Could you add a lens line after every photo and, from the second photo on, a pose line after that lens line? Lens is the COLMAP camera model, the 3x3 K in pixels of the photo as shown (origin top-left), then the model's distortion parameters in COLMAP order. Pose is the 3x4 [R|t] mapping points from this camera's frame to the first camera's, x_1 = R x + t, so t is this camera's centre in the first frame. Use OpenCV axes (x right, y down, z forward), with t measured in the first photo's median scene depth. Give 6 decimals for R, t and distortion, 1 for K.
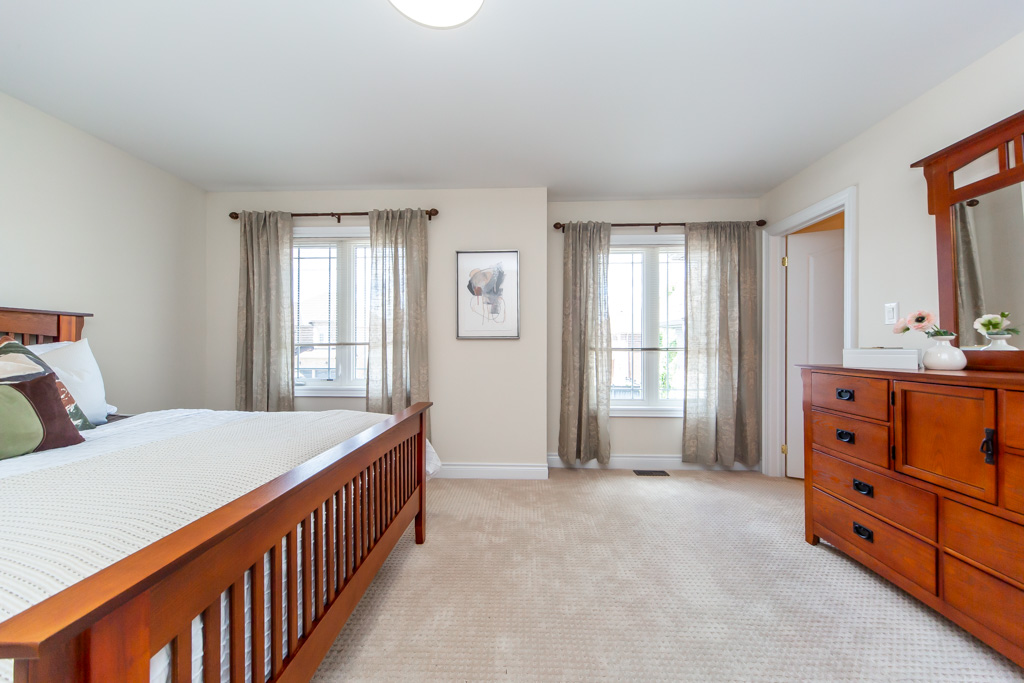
lens RADIAL K [[367.2, 0, 510.9], [0, 367.2, 343.2], [0, 0, 1]] dist [-0.002197, -0.000362]
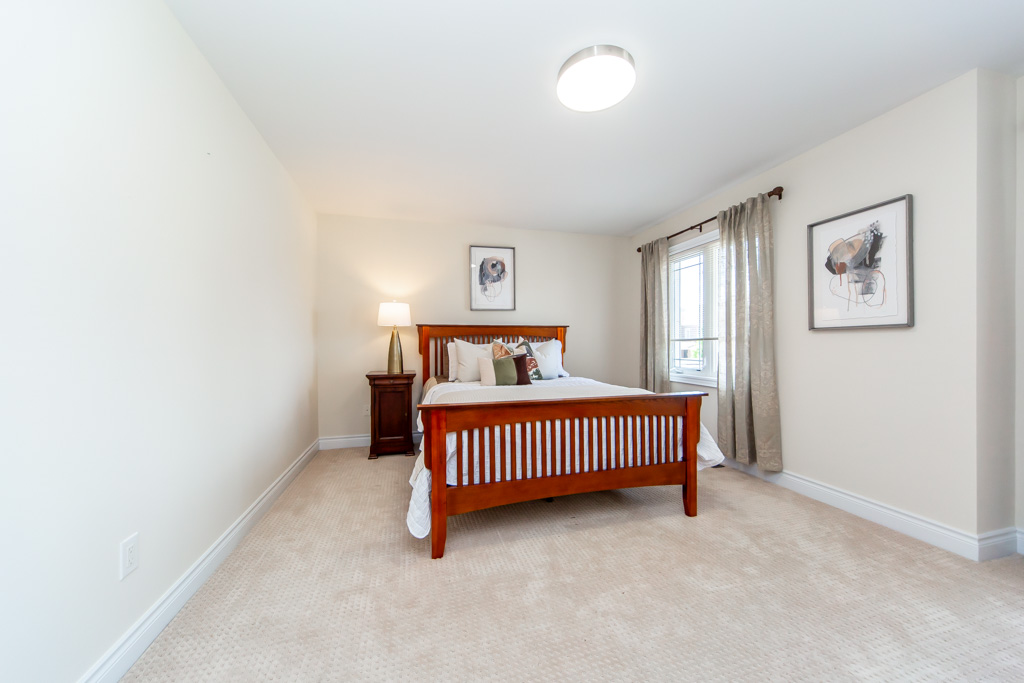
lens RADIAL K [[367.2, 0, 507.6], [0, 367.2, 344.6], [0, 0, 1]] dist [-0.002197, -0.000362]
pose [[0.277180, -0.000635, -0.960818, 0.468791], [0.014848, 0.999883, 0.003622, 0.006184], [0.960703, -0.015270, 0.277157, 0.111969]]
